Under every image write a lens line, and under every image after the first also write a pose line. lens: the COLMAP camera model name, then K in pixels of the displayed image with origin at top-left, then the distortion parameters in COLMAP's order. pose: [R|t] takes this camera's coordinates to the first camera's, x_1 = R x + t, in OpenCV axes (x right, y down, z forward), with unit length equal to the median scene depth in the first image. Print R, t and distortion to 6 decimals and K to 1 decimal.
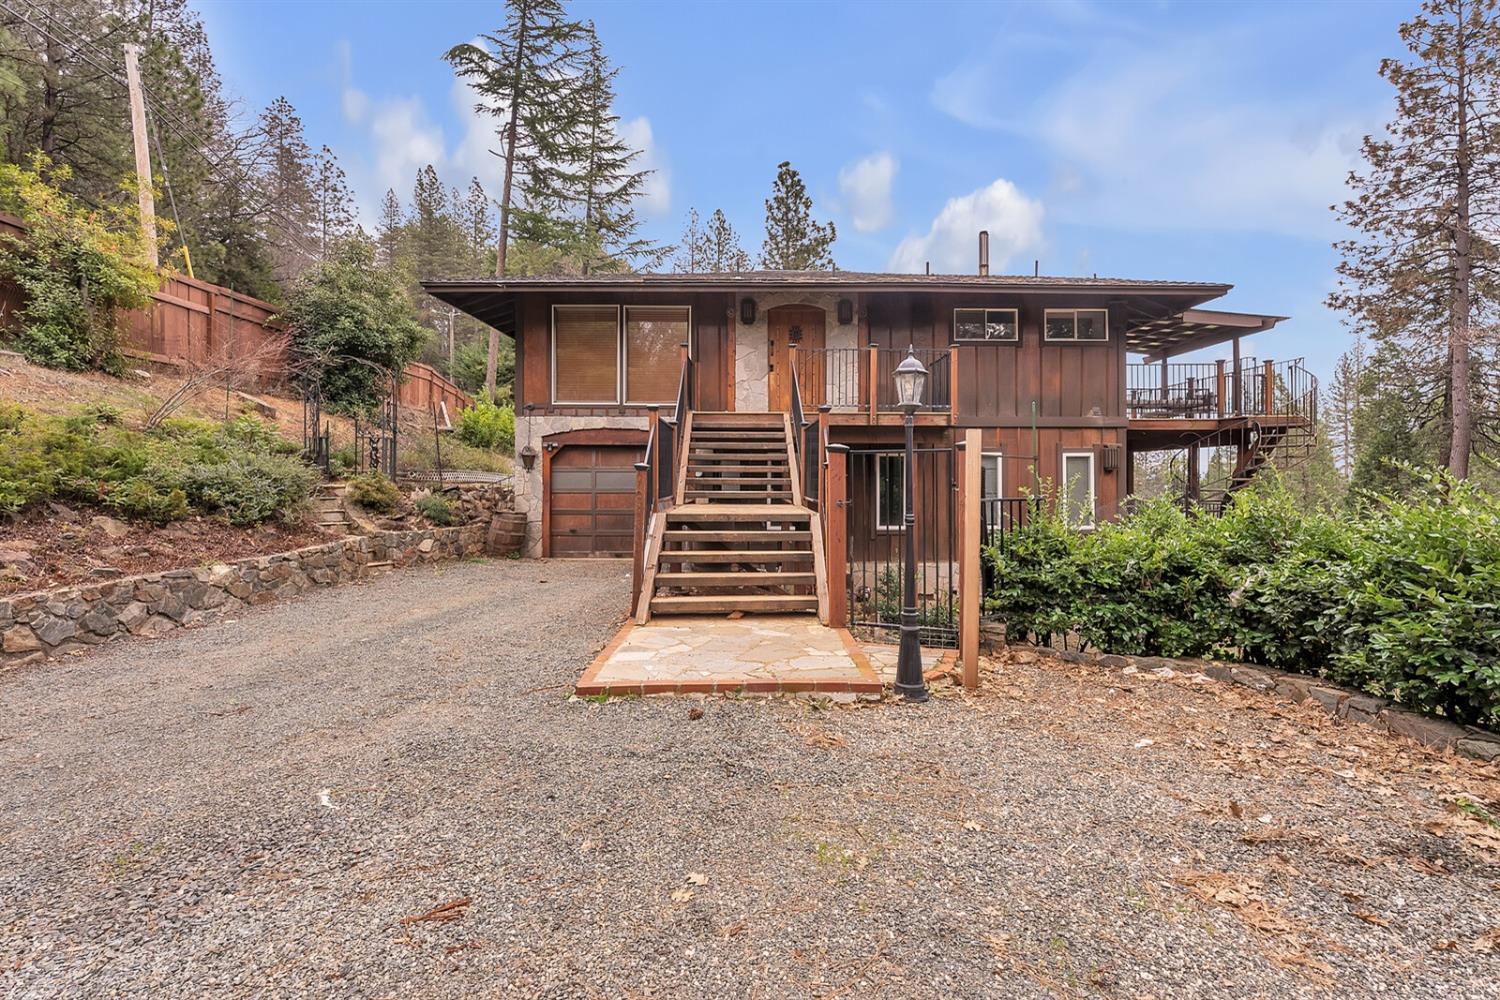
lens RADIAL K [[676.7, 0, 750.0], [0, 676.7, 500.0], [0, 0, 1]] dist [-0.000647, -0.000246]
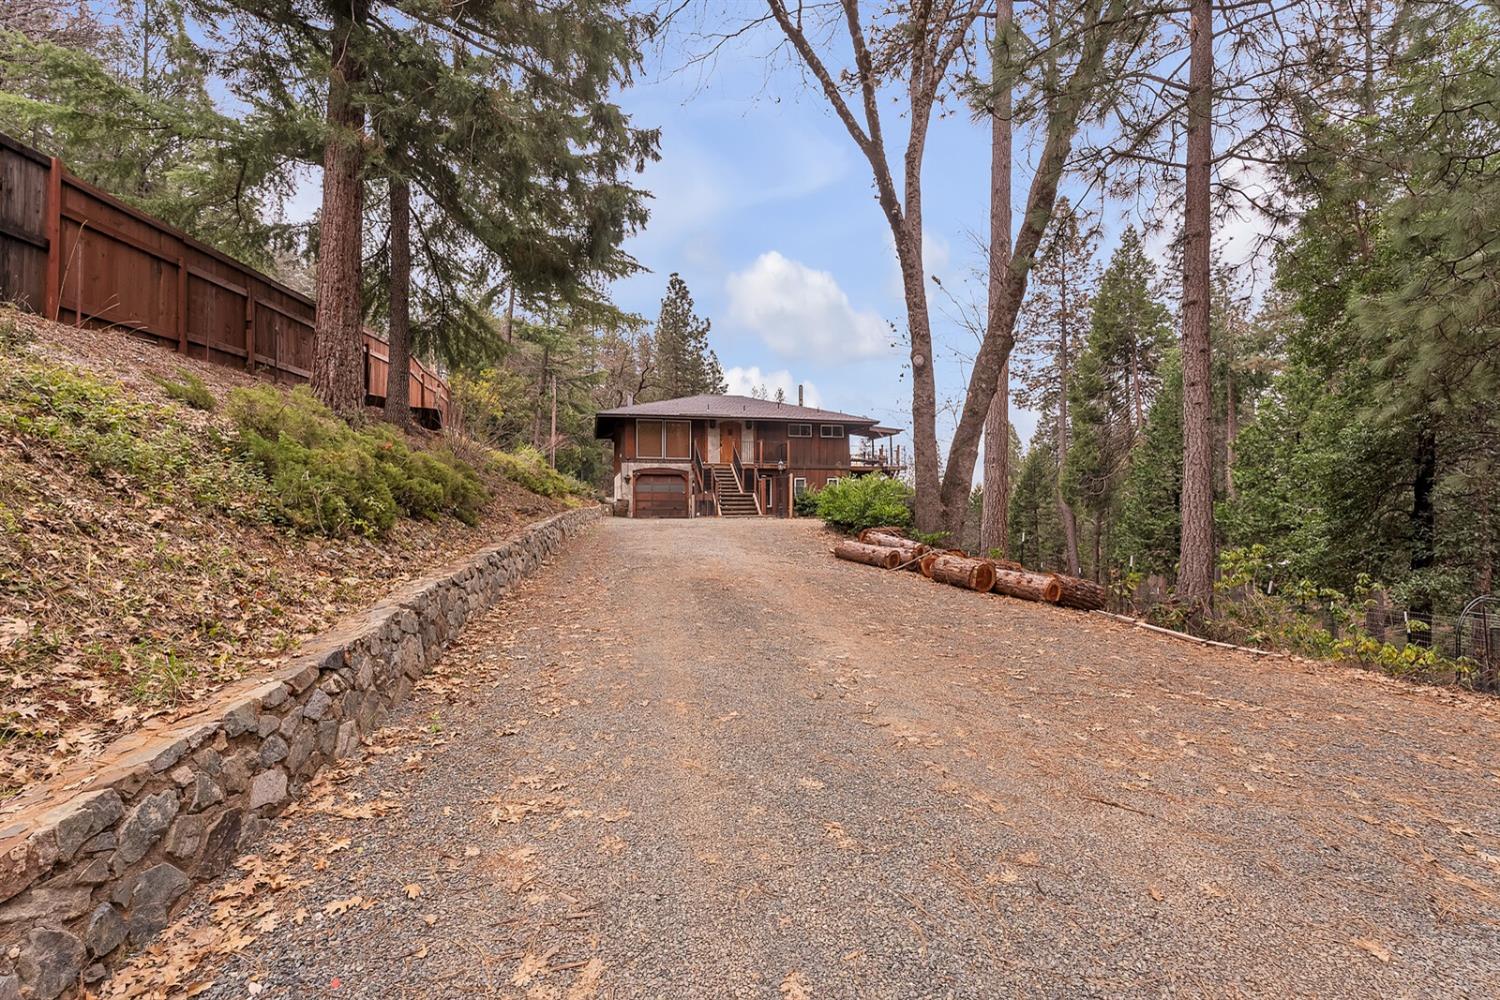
lens RADIAL K [[676.7, 0, 750.0], [0, 676.7, 500.0], [0, 0, 1]] dist [-0.000647, -0.000246]
pose [[0.973982, 0.000199, 0.226627, -0.445877], [0.008246, 0.999306, -0.036315, 0.109644], [-0.226477, 0.037239, 0.973304, -1.536393]]
